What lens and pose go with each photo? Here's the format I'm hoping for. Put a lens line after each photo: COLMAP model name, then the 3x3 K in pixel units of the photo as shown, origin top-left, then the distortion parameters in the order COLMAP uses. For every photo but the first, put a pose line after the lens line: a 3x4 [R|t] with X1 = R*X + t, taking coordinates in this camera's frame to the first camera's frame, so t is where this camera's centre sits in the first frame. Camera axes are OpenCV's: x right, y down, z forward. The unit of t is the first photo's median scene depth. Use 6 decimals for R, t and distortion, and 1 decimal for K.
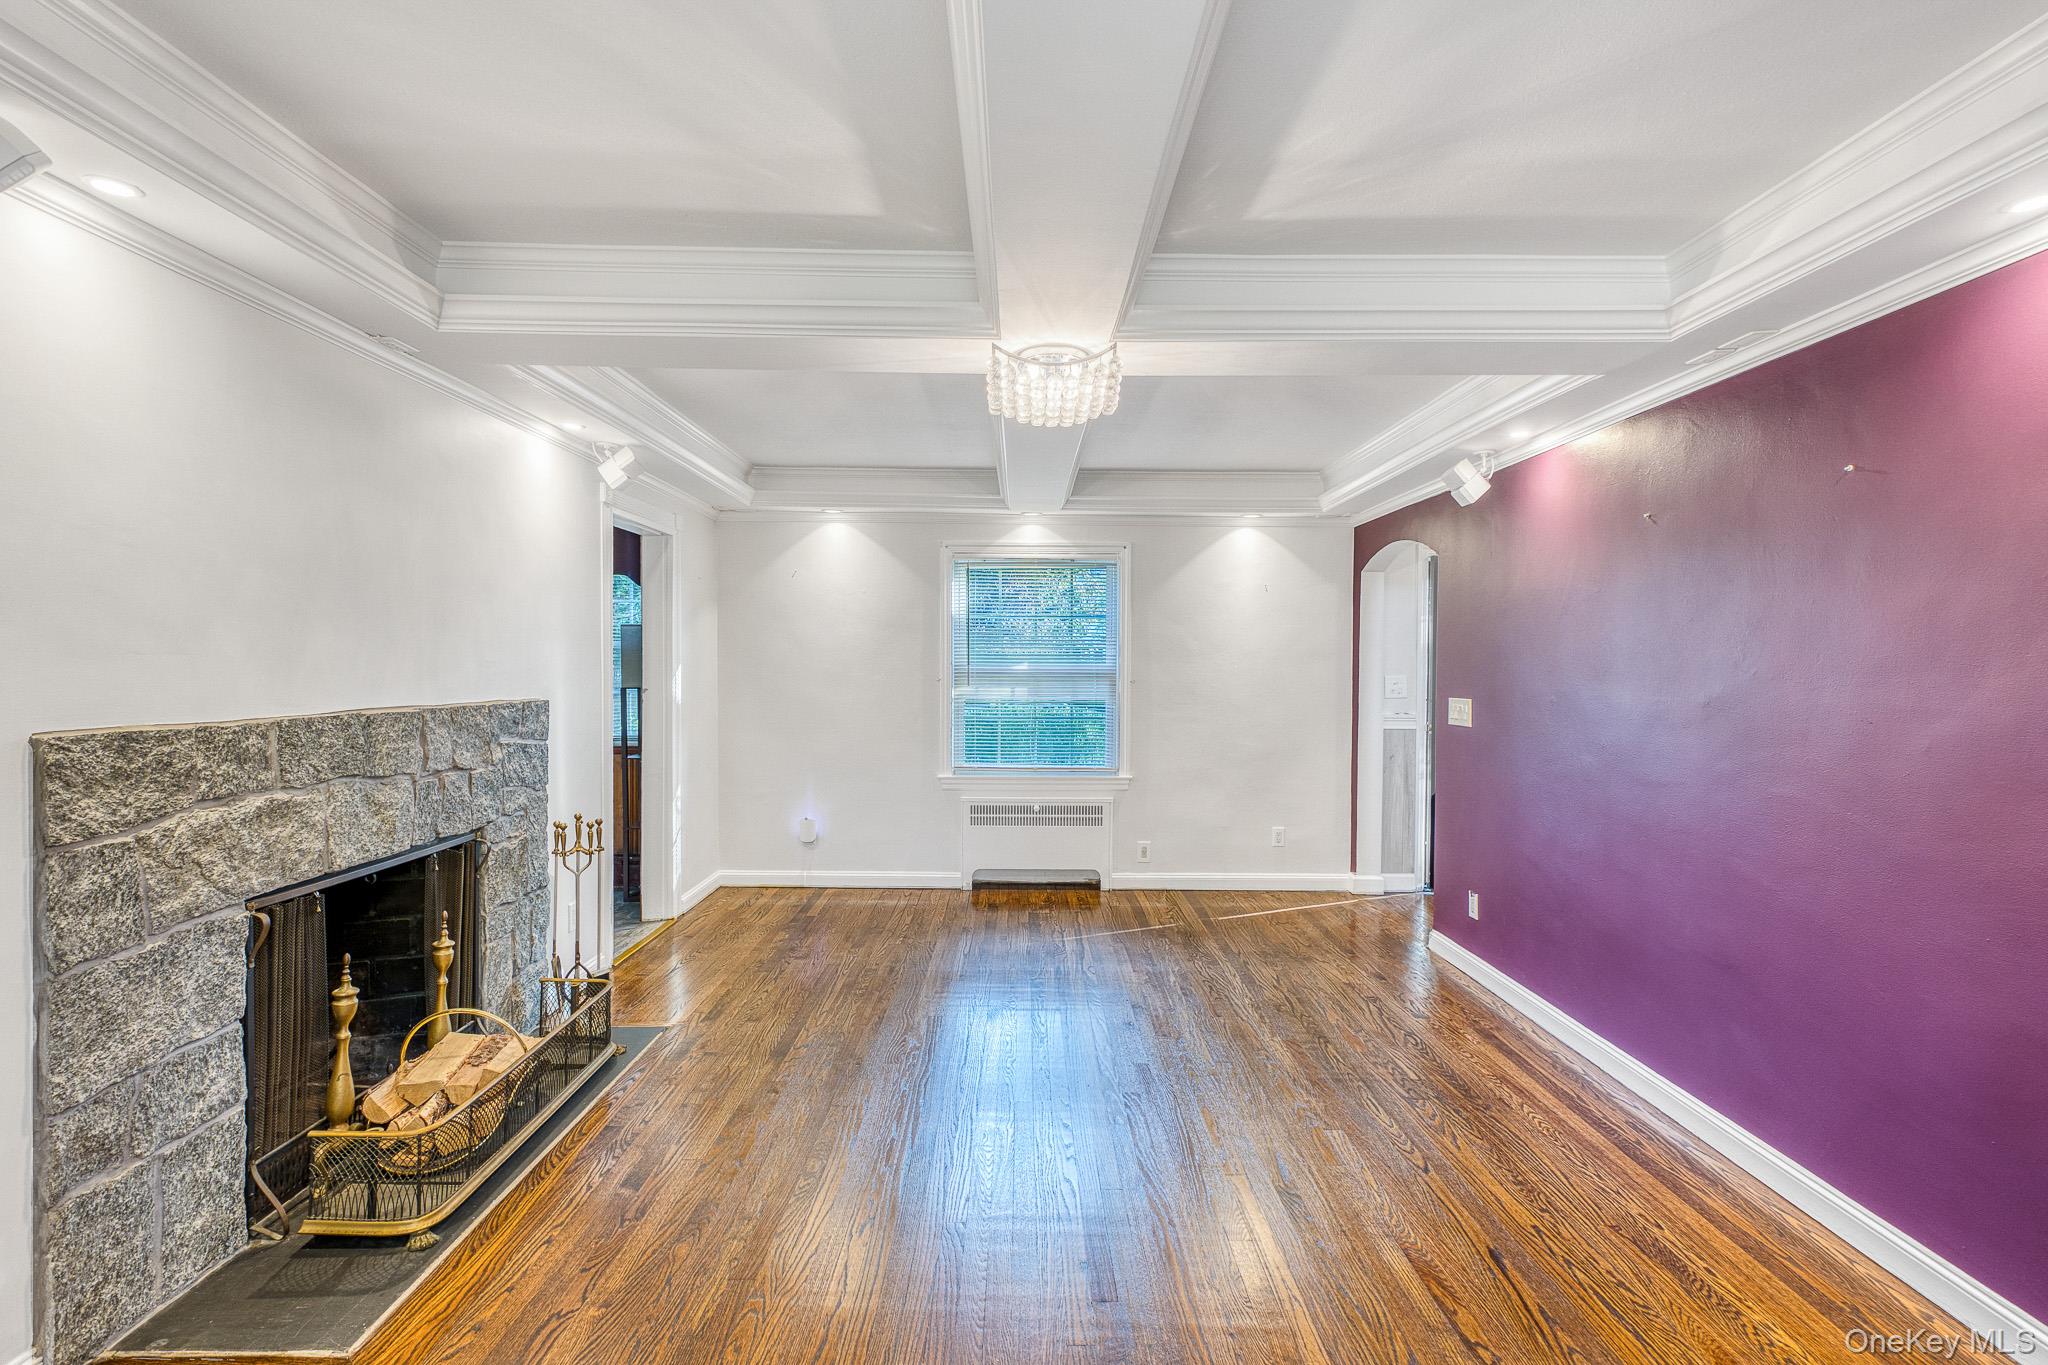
lens RADIAL K [[899.5, 0, 1033.2], [0, 899.5, 670.2], [0, 0, 1]] dist [0.000379, -0.009776]
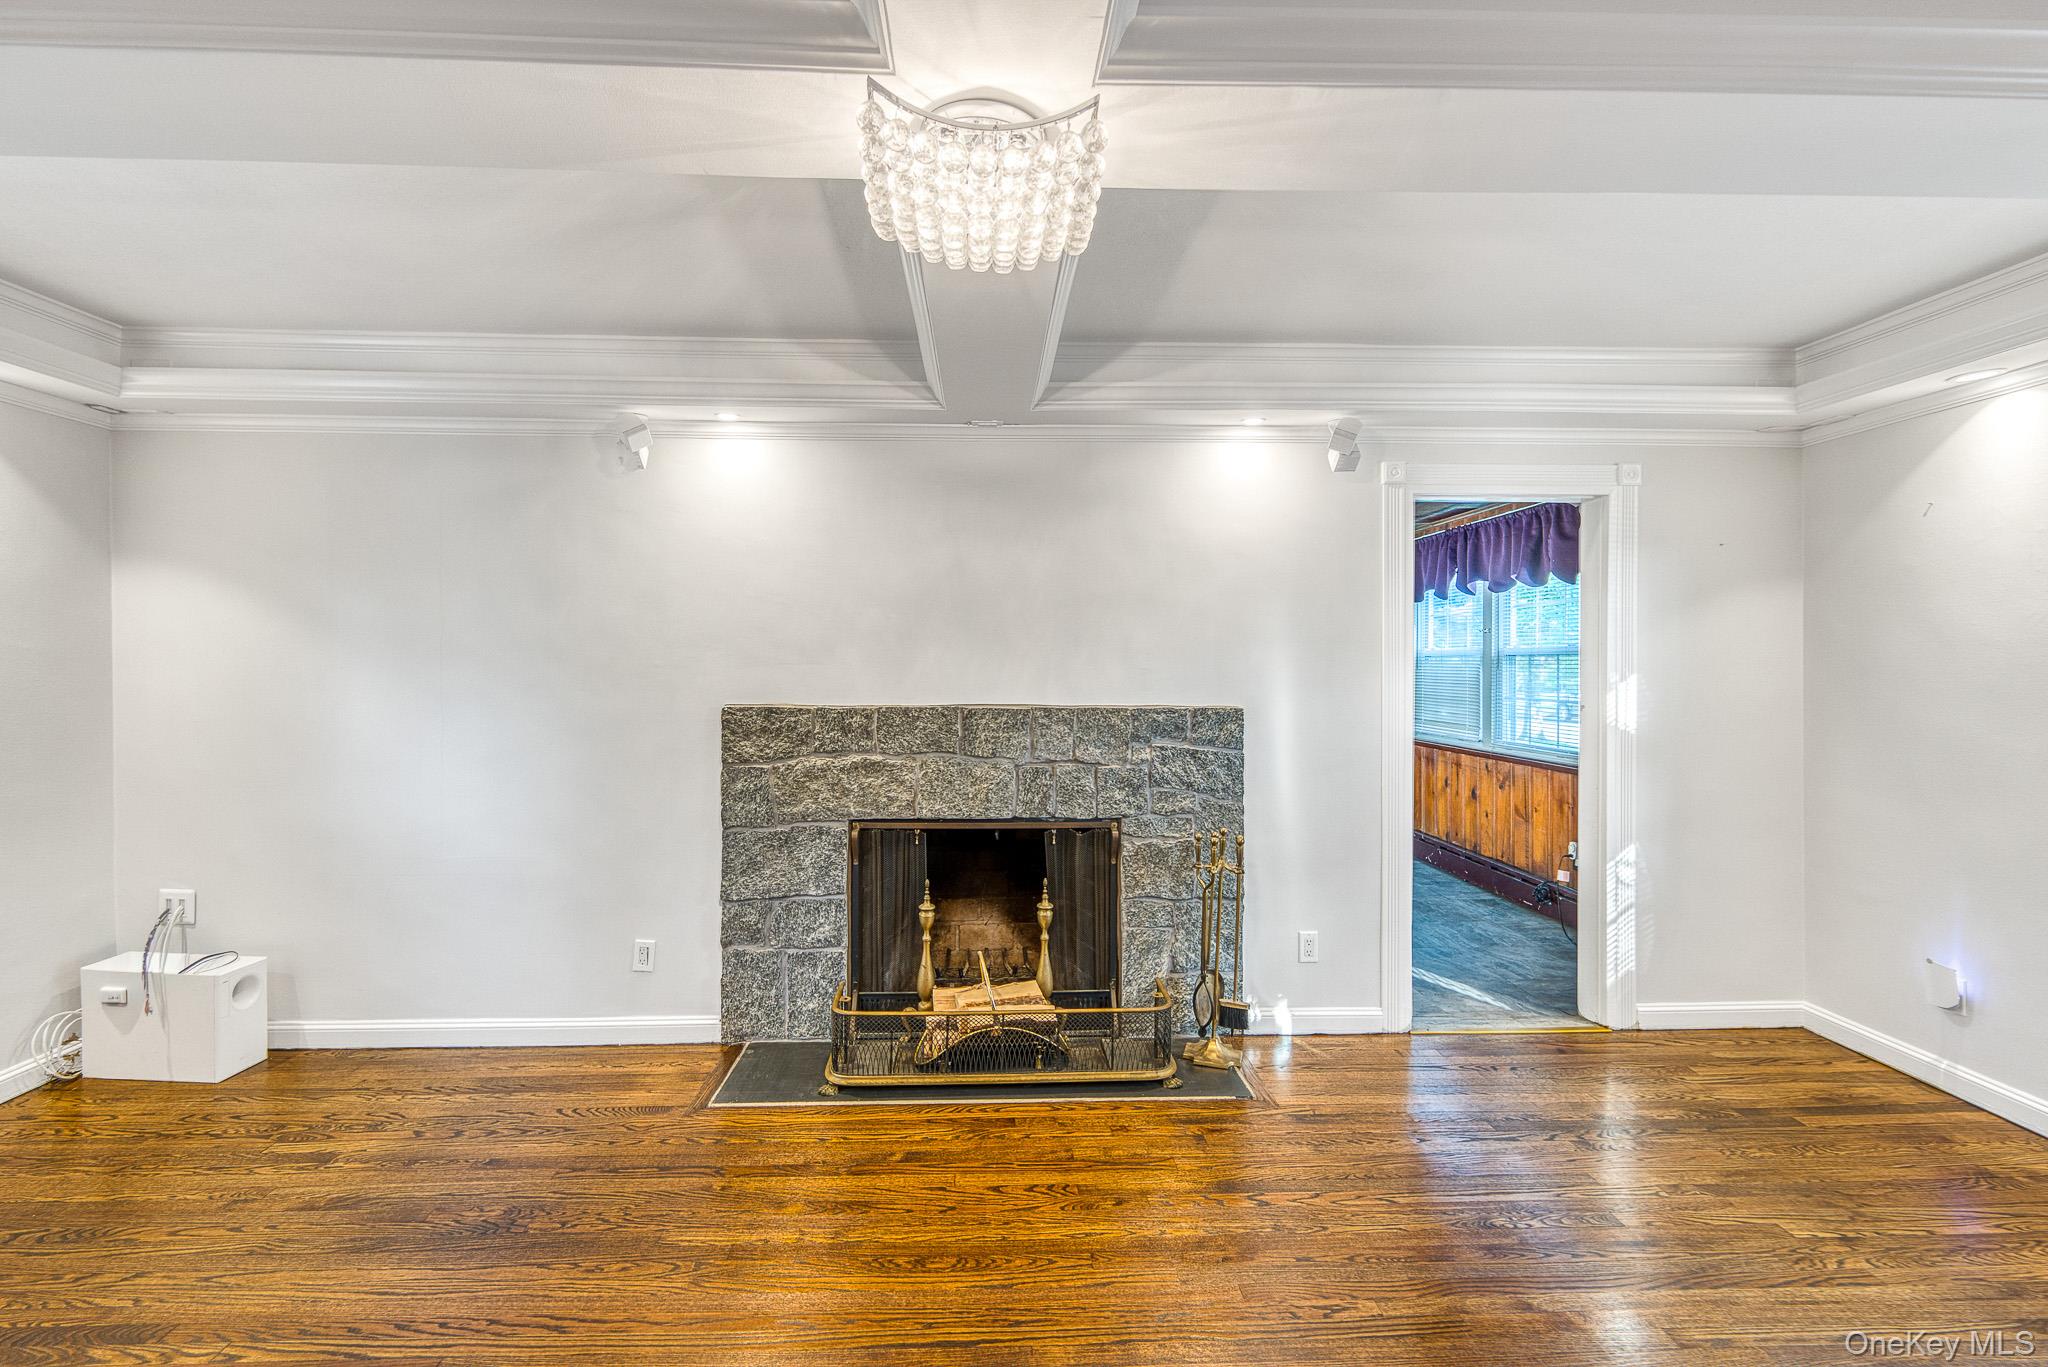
lens RADIAL K [[899.5, 0, 1033.2], [0, 899.5, 671.2], [0, 0, 1]] dist [0.000379, -0.009776]
pose [[0.051869, -0.000276, -0.998654, 0.622999], [-0.010474, 0.999945, -0.000821, -0.006015], [0.998599, 0.010503, 0.051863, 1.075501]]
